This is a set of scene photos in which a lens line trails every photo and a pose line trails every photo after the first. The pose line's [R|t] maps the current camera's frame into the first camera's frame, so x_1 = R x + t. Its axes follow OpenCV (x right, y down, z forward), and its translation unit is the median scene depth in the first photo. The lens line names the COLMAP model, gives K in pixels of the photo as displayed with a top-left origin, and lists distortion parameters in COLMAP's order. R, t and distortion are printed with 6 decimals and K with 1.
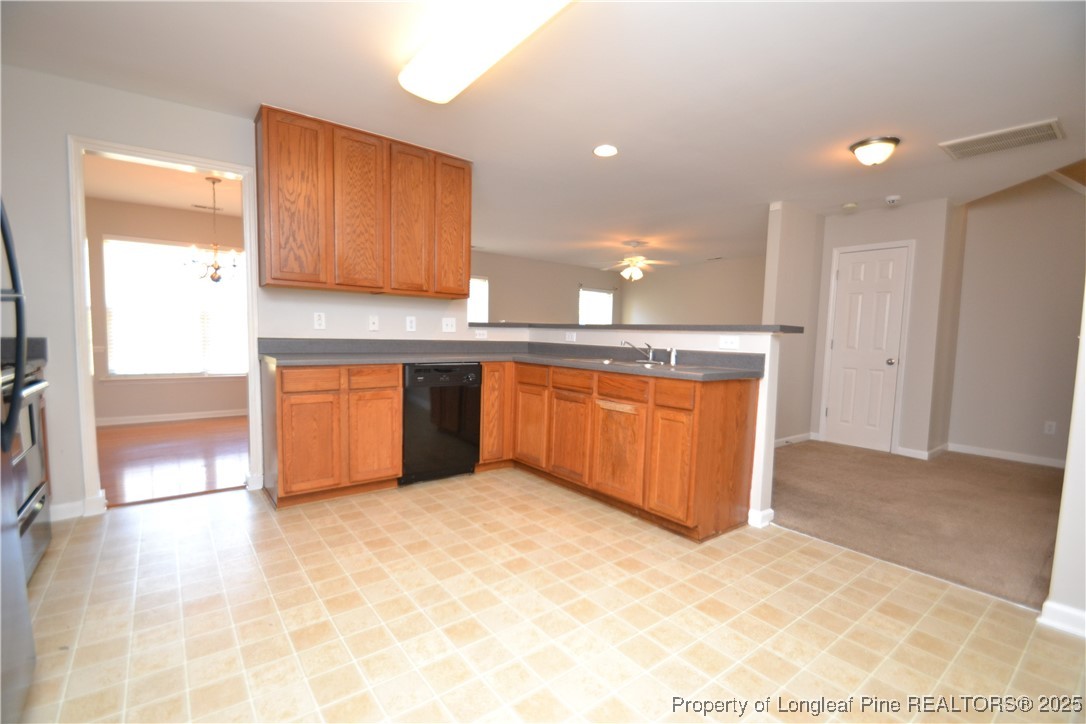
lens RADIAL K [[485.4, 0, 534.7], [0, 485.4, 374.2], [0, 0, 1]] dist [0.008310, -0.015540]
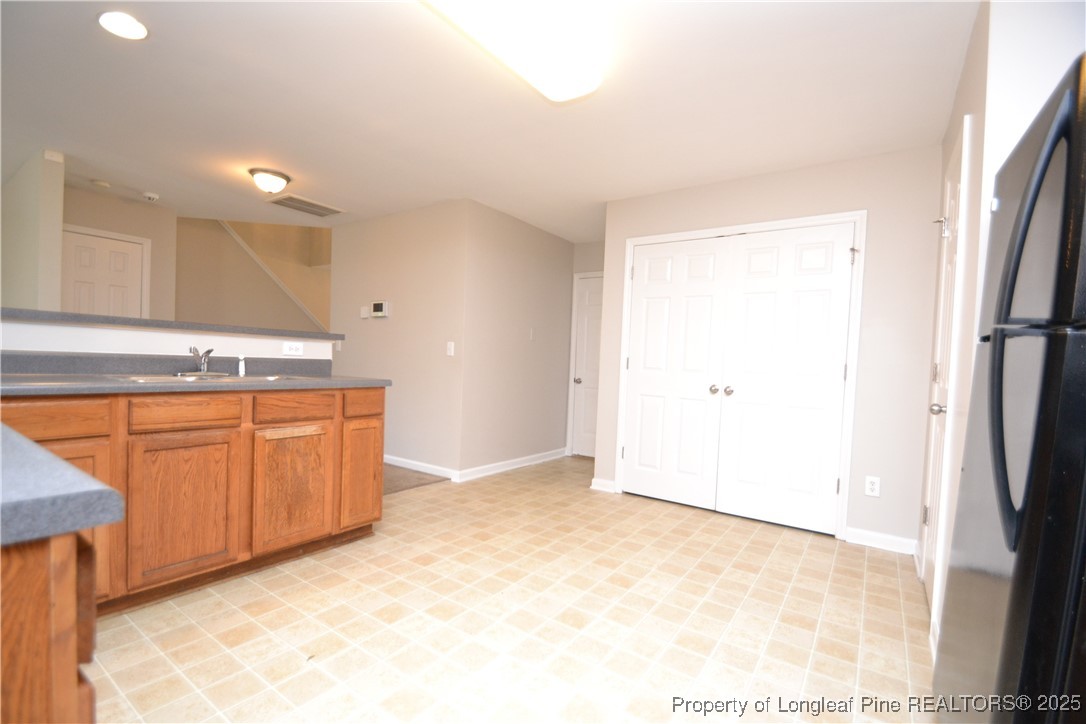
lens RADIAL K [[485.4, 0, 534.7], [0, 485.4, 374.2], [0, 0, 1]] dist [0.008310, -0.015540]
pose [[-0.300727, -0.064295, 0.951541, -0.642761], [0.030743, 0.996553, 0.077052, -0.070243], [-0.953215, 0.052425, -0.297714, 0.781009]]
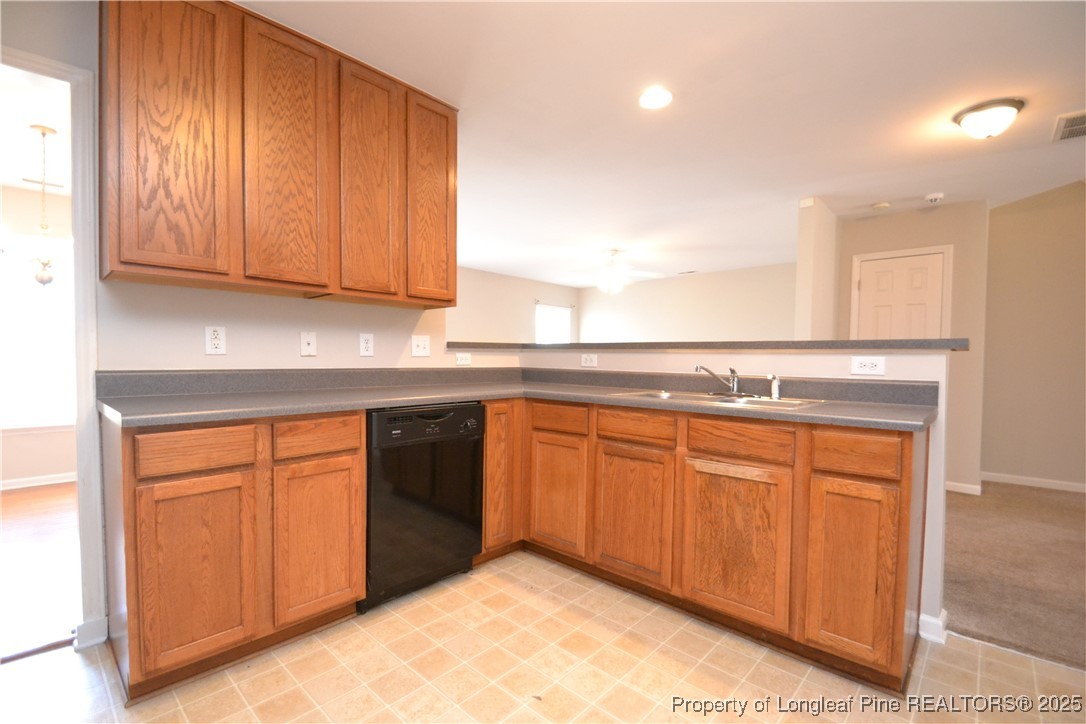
lens RADIAL K [[485.4, 0, 534.7], [0, 485.4, 374.2], [0, 0, 1]] dist [0.008310, -0.015540]
pose [[0.986500, -0.019173, 0.162633, -0.165411], [0.026847, 0.998621, -0.045121, -0.032718], [-0.161544, 0.048878, 0.985654, 0.376660]]
